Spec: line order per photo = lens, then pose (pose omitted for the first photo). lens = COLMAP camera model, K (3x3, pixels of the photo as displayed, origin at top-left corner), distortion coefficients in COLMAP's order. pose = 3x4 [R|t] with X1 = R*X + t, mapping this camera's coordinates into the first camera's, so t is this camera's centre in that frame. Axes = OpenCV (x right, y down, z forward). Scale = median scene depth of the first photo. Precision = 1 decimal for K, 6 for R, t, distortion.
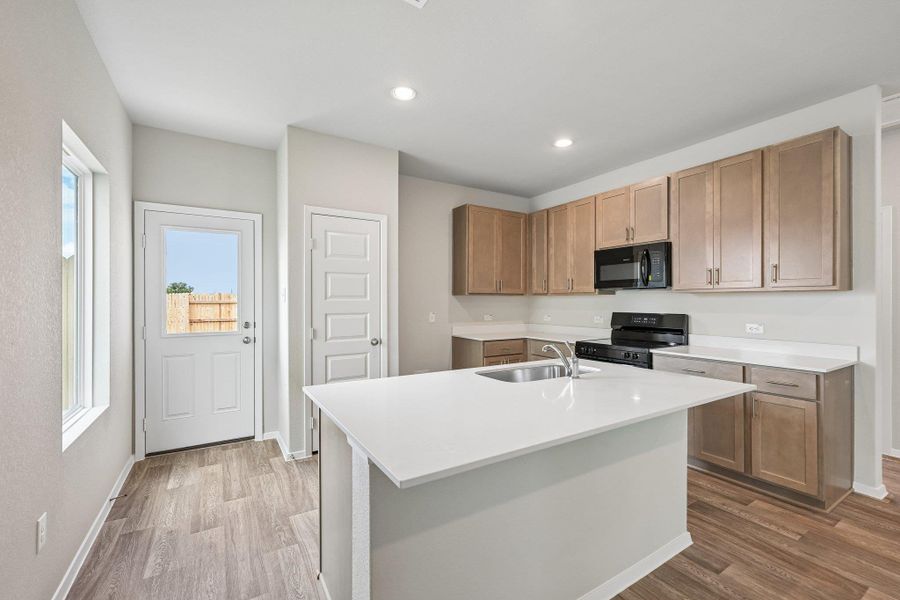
lens RADIAL K [[379.9, 0, 452.0], [0, 379.9, 301.1], [0, 0, 1]] dist [0.000236, 0.000223]
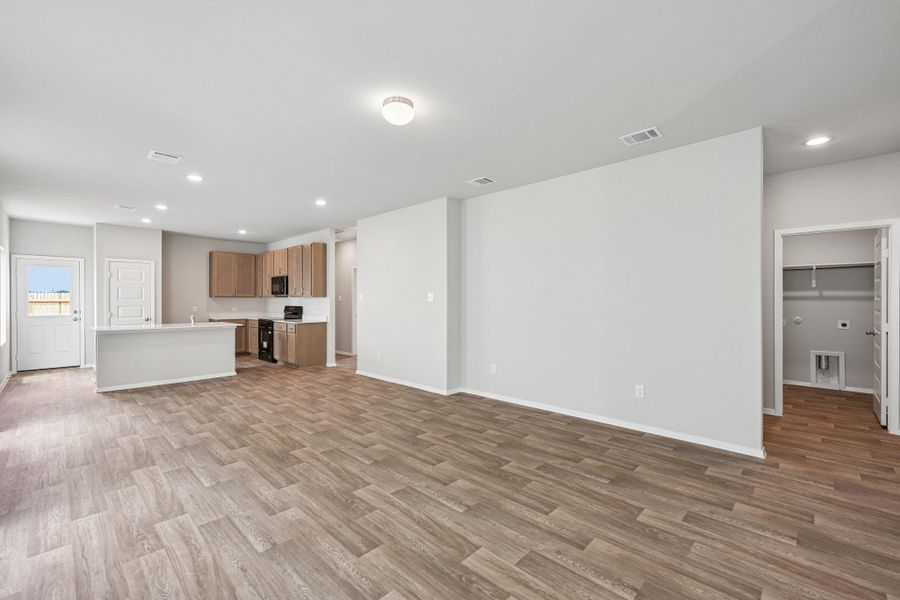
lens RADIAL K [[377.9, 0, 454.1], [0, 377.9, 307.2], [0, 0, 1]] dist [-0.002684, -0.000312]
pose [[0.967237, -0.002652, 0.253861, 0.822986], [-0.002092, 0.999828, 0.018416, -0.003980], [-0.253866, -0.018343, 0.967065, -1.327719]]
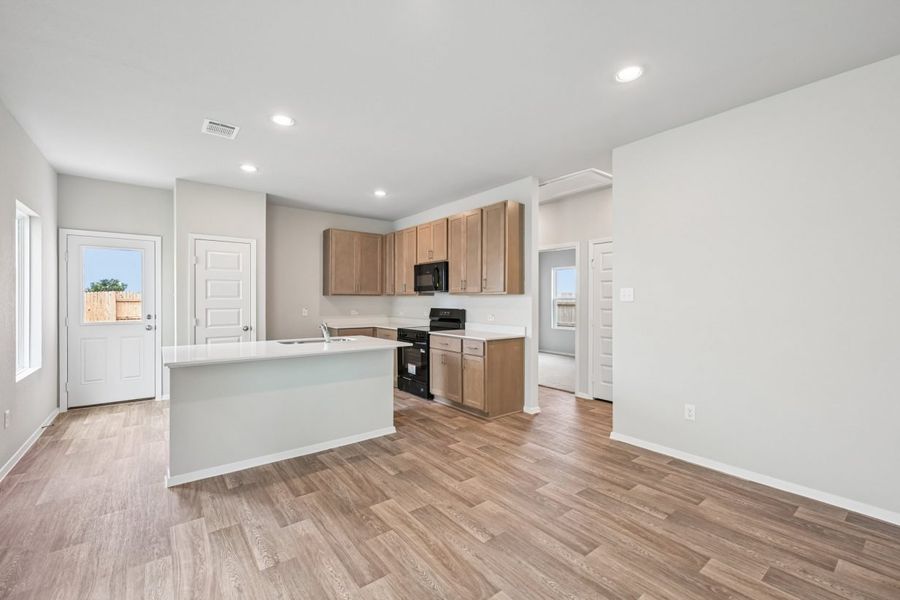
lens RADIAL K [[379.9, 0, 452.0], [0, 379.9, 301.1], [0, 0, 1]] dist [0.000236, 0.000223]
pose [[0.994131, 0.002658, 0.108147, 0.356541], [-0.002955, 0.999992, 0.002586, -0.000828], [-0.108139, -0.002890, 0.994132, -0.432681]]
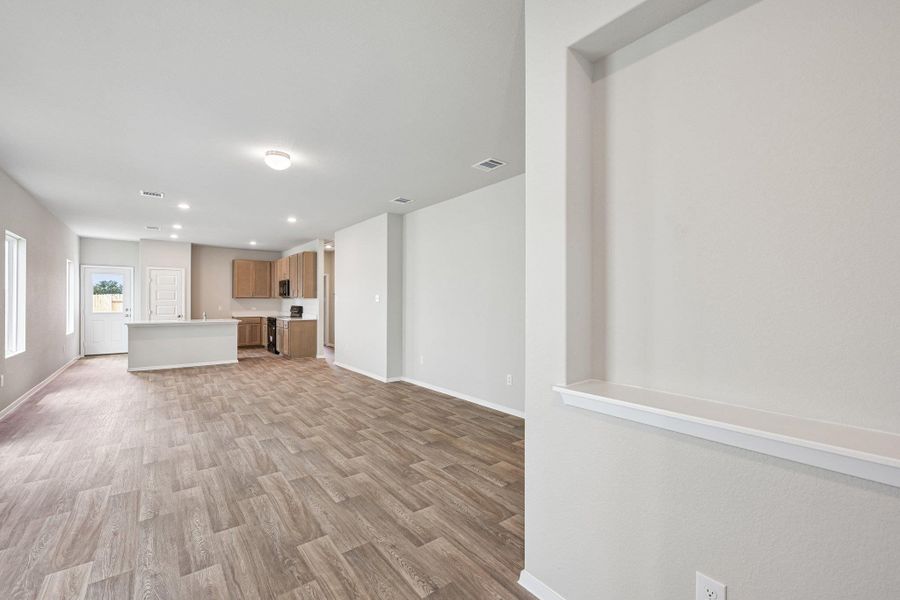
lens RADIAL K [[379.9, 0, 452.0], [0, 379.9, 301.1], [0, 0, 1]] dist [0.000236, 0.000223]
pose [[0.993969, 0.004093, 0.109582, 1.221137], [-0.004081, 0.999992, -0.000330, -0.003649], [-0.109583, -0.000119, 0.993978, -1.610990]]
